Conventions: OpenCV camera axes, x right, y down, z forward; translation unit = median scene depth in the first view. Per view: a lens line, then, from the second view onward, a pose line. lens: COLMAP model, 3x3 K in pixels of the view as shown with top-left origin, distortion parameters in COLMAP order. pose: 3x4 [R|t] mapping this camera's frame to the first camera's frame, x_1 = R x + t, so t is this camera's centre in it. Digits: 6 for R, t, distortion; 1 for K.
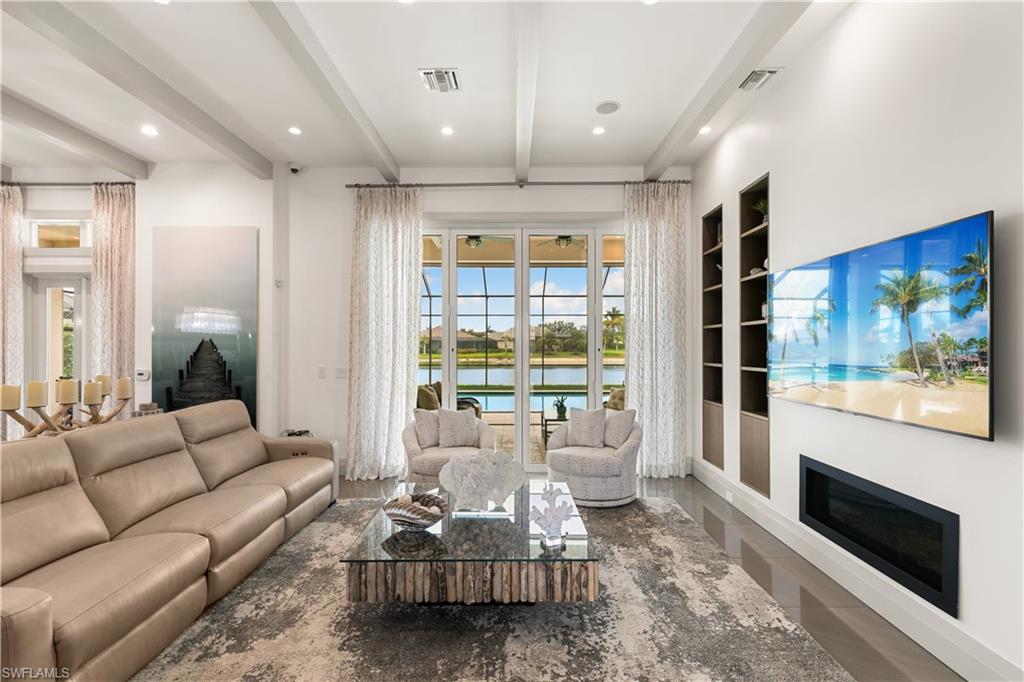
lens RADIAL K [[461.6, 0, 514.0], [0, 461.6, 342.3], [0, 0, 1]] dist [0.007522, -0.001564]
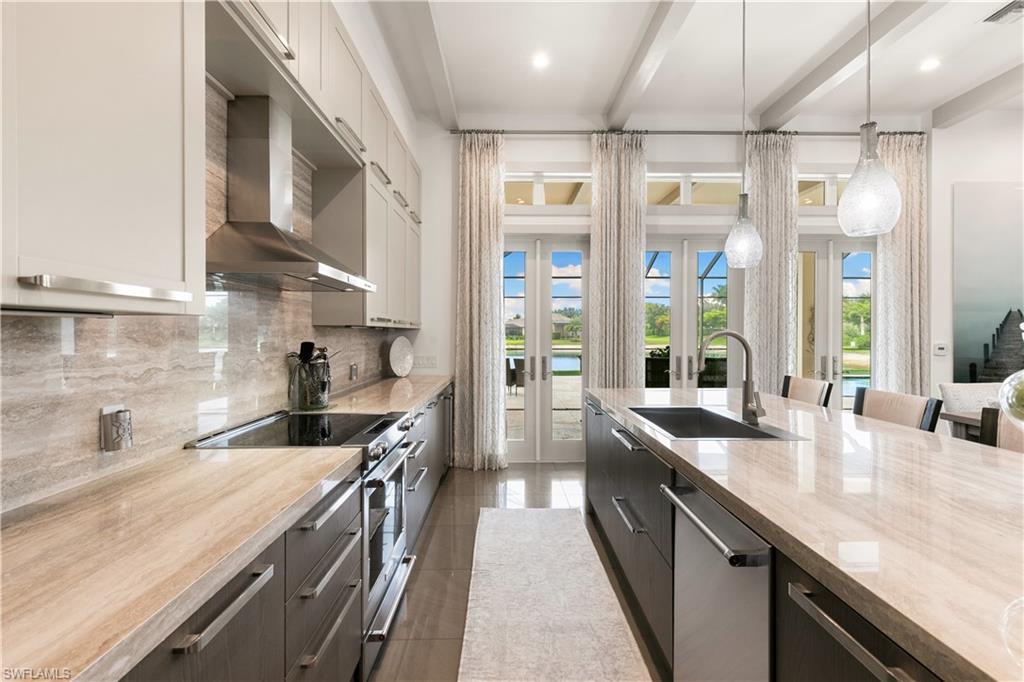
lens RADIAL K [[461.6, 0, 512.7], [0, 461.6, 335.2], [0, 0, 1]] dist [0.007522, -0.001564]
pose [[0.999756, 0.004178, 0.021702, -1.864685], [-0.004421, 0.999928, 0.011177, 0.041786], [-0.021654, -0.011271, 0.999702, 0.145033]]
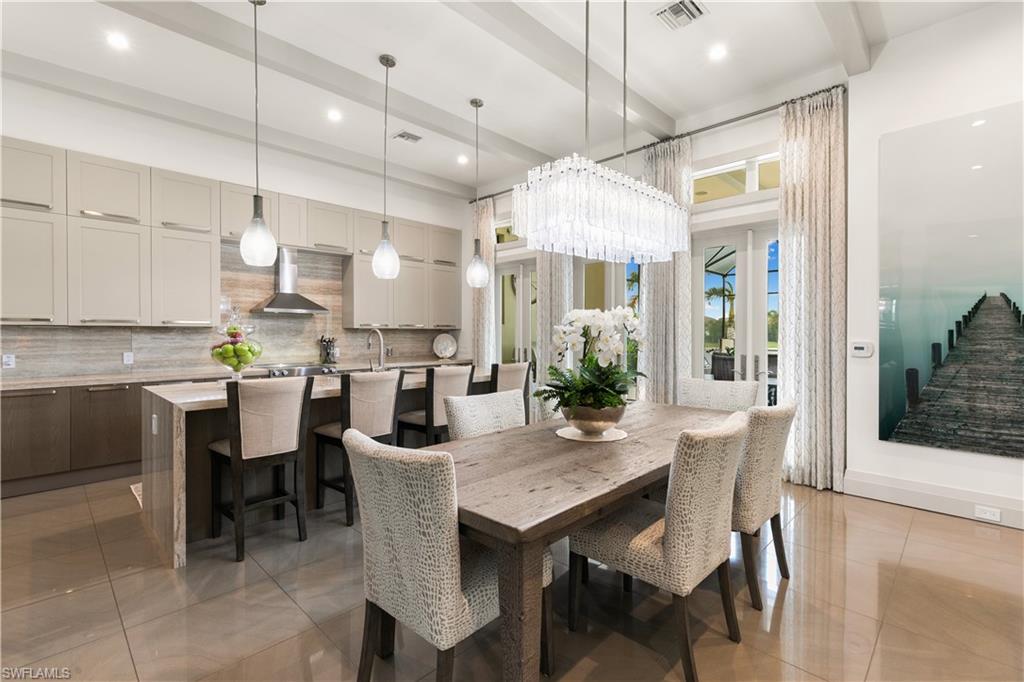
lens RADIAL K [[461.6, 0, 514.2], [0, 461.6, 336.1], [0, 0, 1]] dist [0.007522, -0.001564]
pose [[0.716772, 0.006539, -0.697277, -0.780512], [0.003078, 0.999917, 0.012541, 0.044798], [0.697301, -0.011136, 0.716692, 0.134807]]
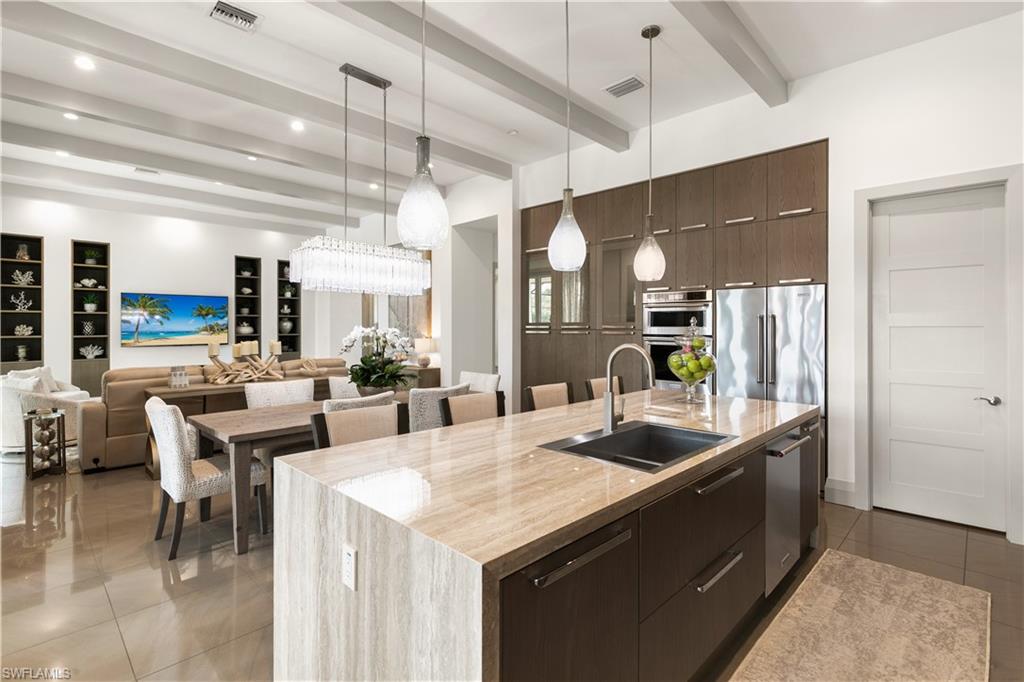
lens RADIAL K [[477.3, 0, 515.3], [0, 477.3, 330.2], [0, 0, 1]] dist [-0.015441, 0.005217]
pose [[-0.725847, 0.001649, 0.687854, -1.876229], [-0.000479, 0.999996, -0.002903, 0.030755], [-0.687856, -0.002437, -0.725843, 1.052042]]
